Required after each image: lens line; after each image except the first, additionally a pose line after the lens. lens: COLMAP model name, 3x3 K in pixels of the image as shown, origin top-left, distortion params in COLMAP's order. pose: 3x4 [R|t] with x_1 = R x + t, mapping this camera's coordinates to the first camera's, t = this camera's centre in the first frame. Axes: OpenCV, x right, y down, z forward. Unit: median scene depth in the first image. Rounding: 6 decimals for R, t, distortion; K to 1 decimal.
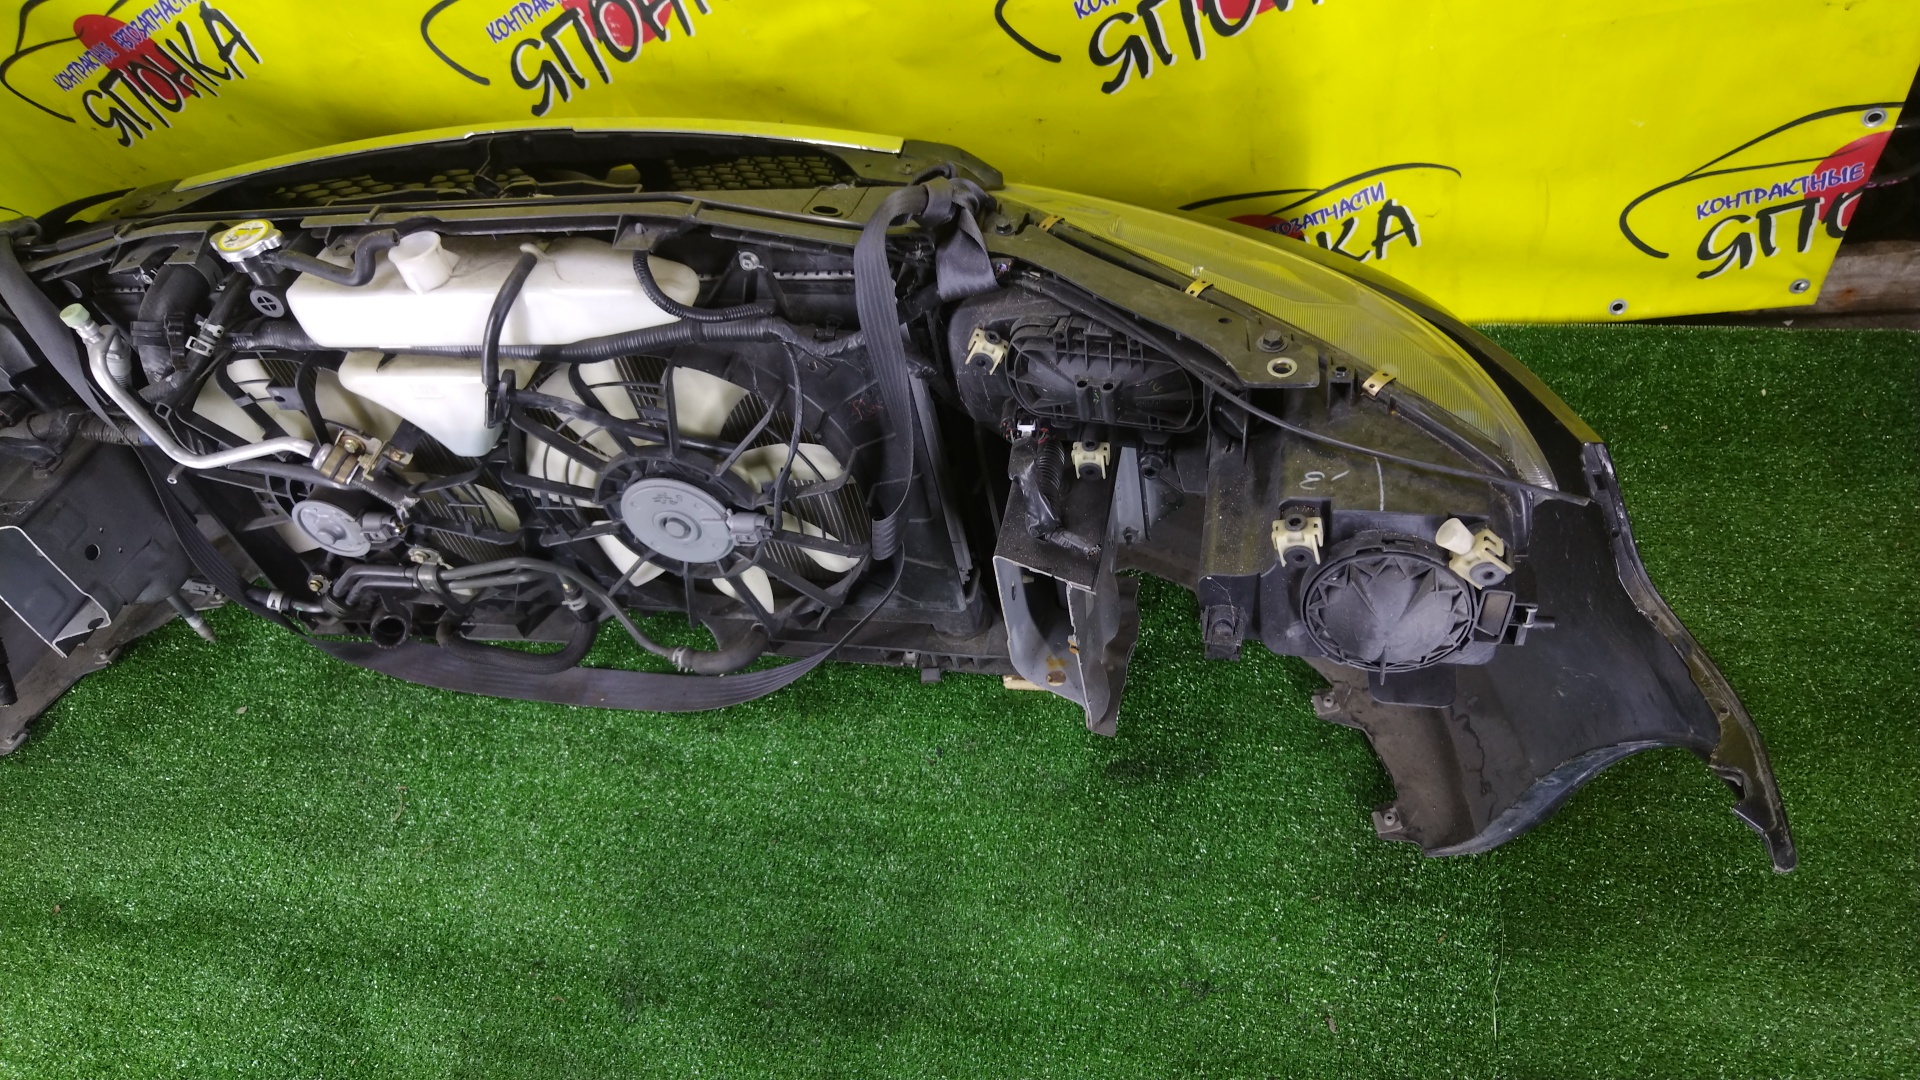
lens RADIAL K [[1321.0, 0, 958.7], [0, 1321.0, 537.6], [0, 0, 1]] dist [-0.017097, 0.023265]
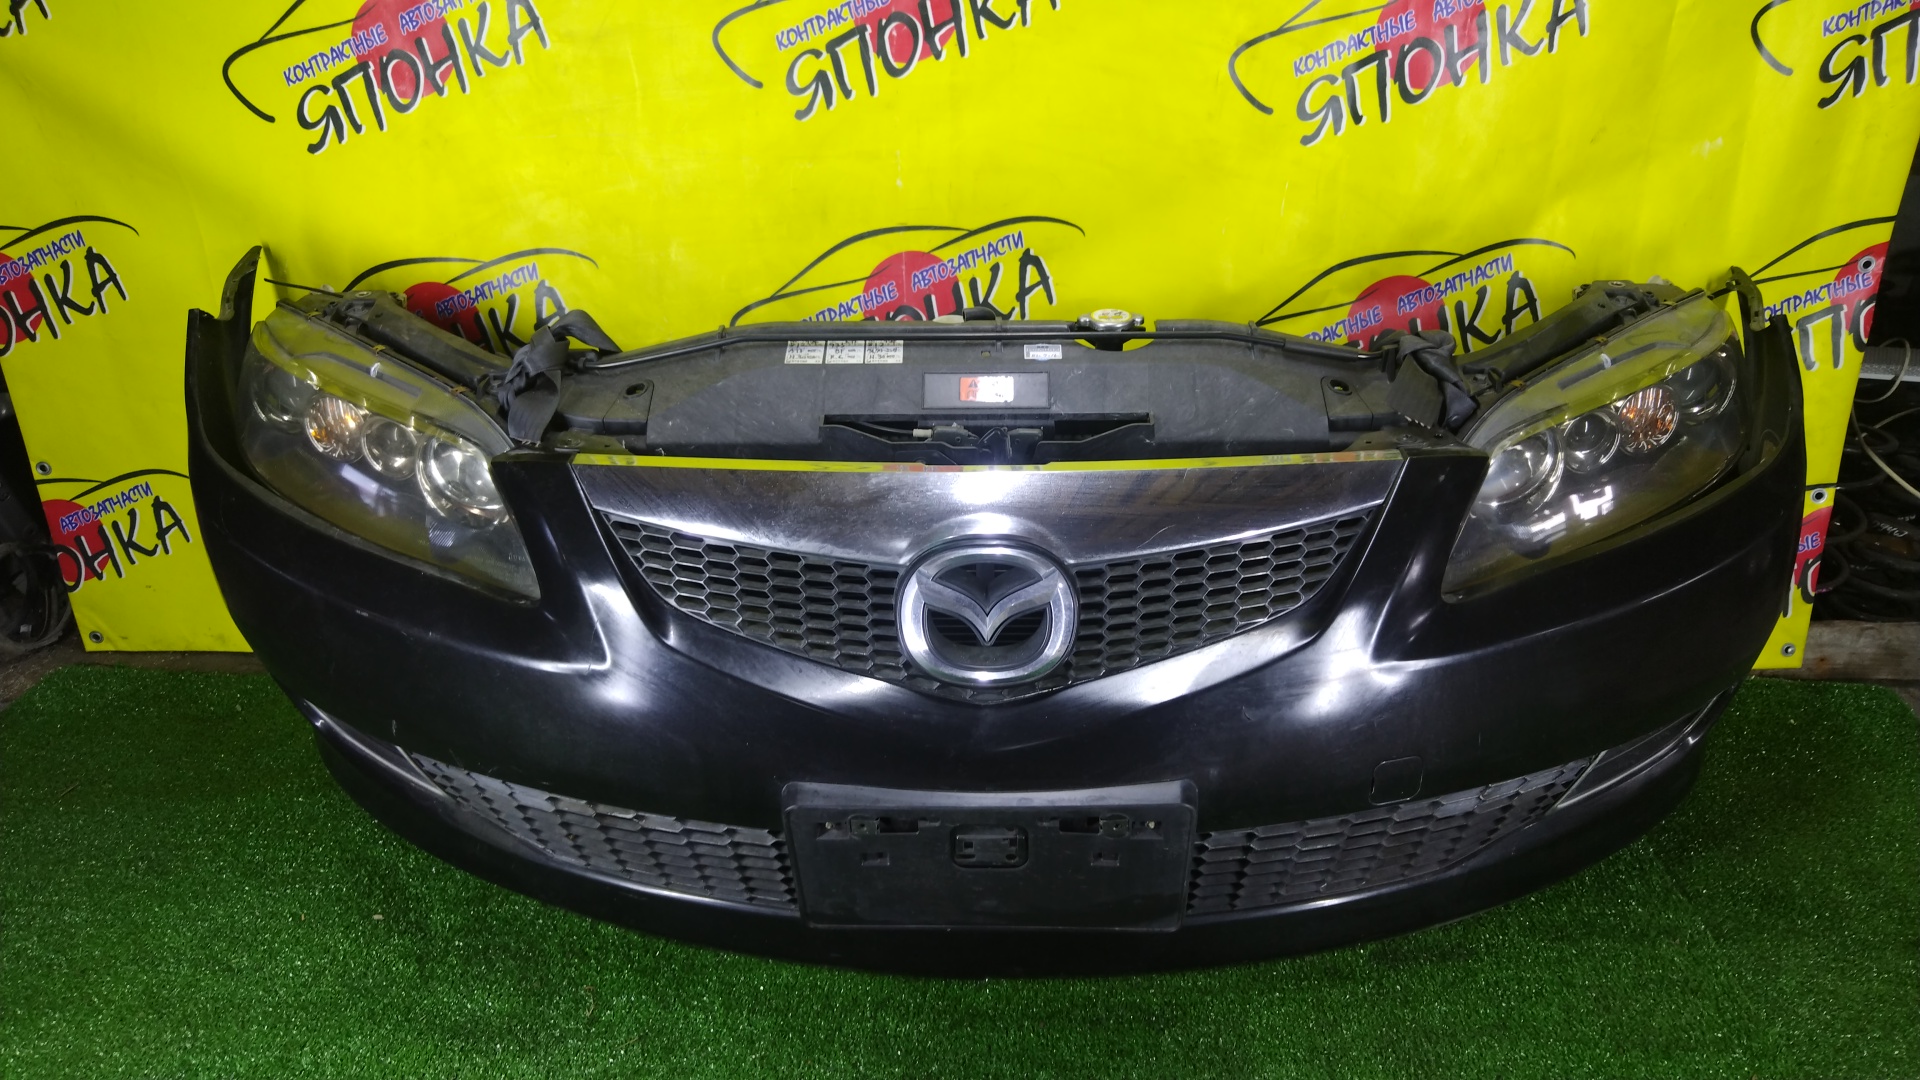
lens RADIAL K [[1321.0, 0, 966.7], [0, 1321.0, 530.7], [0, 0, 1]] dist [-0.017097, 0.023265]
pose [[0.977919, 0.122390, 0.169394, -0.400627], [-0.013707, 0.846385, -0.532394, 0.442051], [-0.208532, 0.518317, 0.829374, 0.053913]]
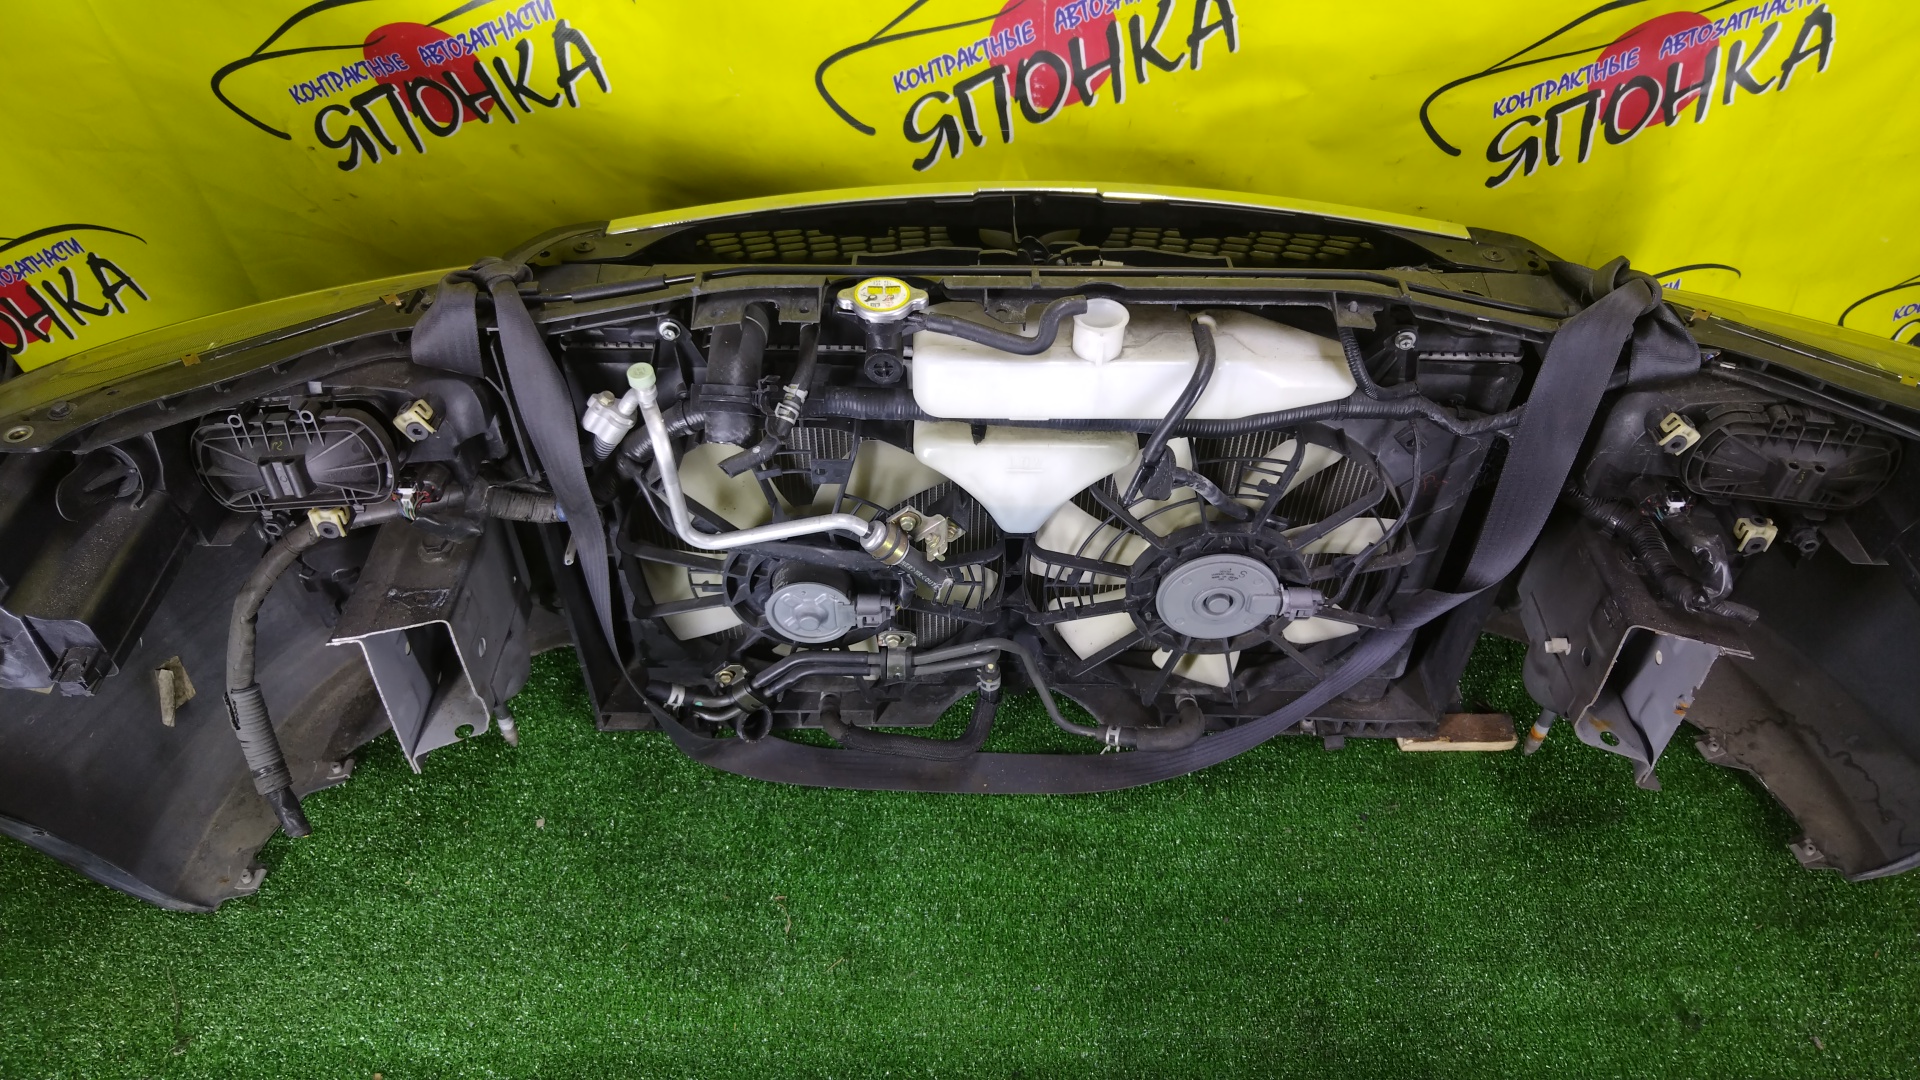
lens RADIAL K [[1321.0, 0, 960.0], [0, 1321.0, 543.0], [0, 0, 1]] dist [-0.017097, 0.023265]
pose [[0.963739, -0.011465, 0.266599, -0.595568], [0.021216, 0.999206, -0.033727, -0.021438], [-0.266001, 0.038160, 0.963217, 0.095237]]
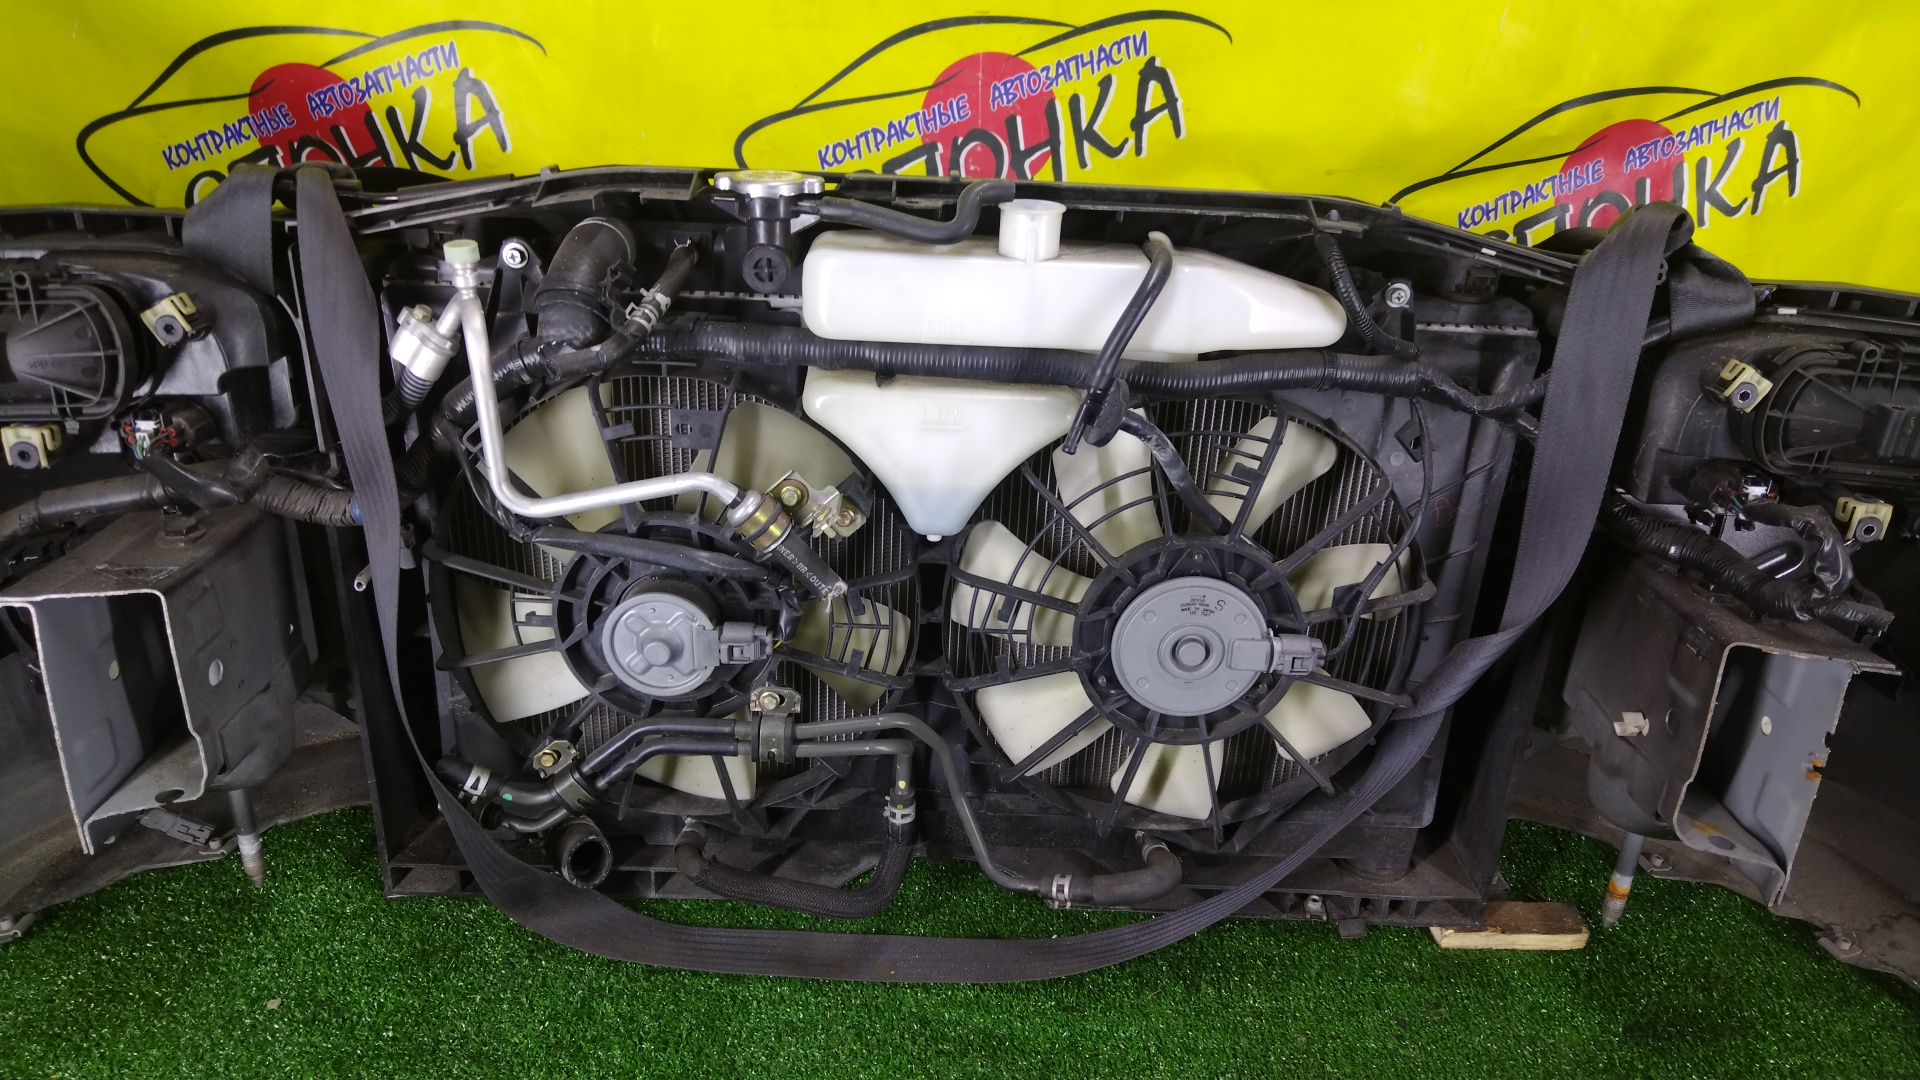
lens RADIAL K [[1321.0, 0, 961.3], [0, 1321.0, 532.1], [0, 0, 1]] dist [-0.017097, 0.023265]
pose [[0.955215, 0.113146, 0.273427, -0.502708], [0.005930, 0.916507, -0.399975, 0.209424], [-0.295854, 0.383684, 0.874790, 0.312944]]
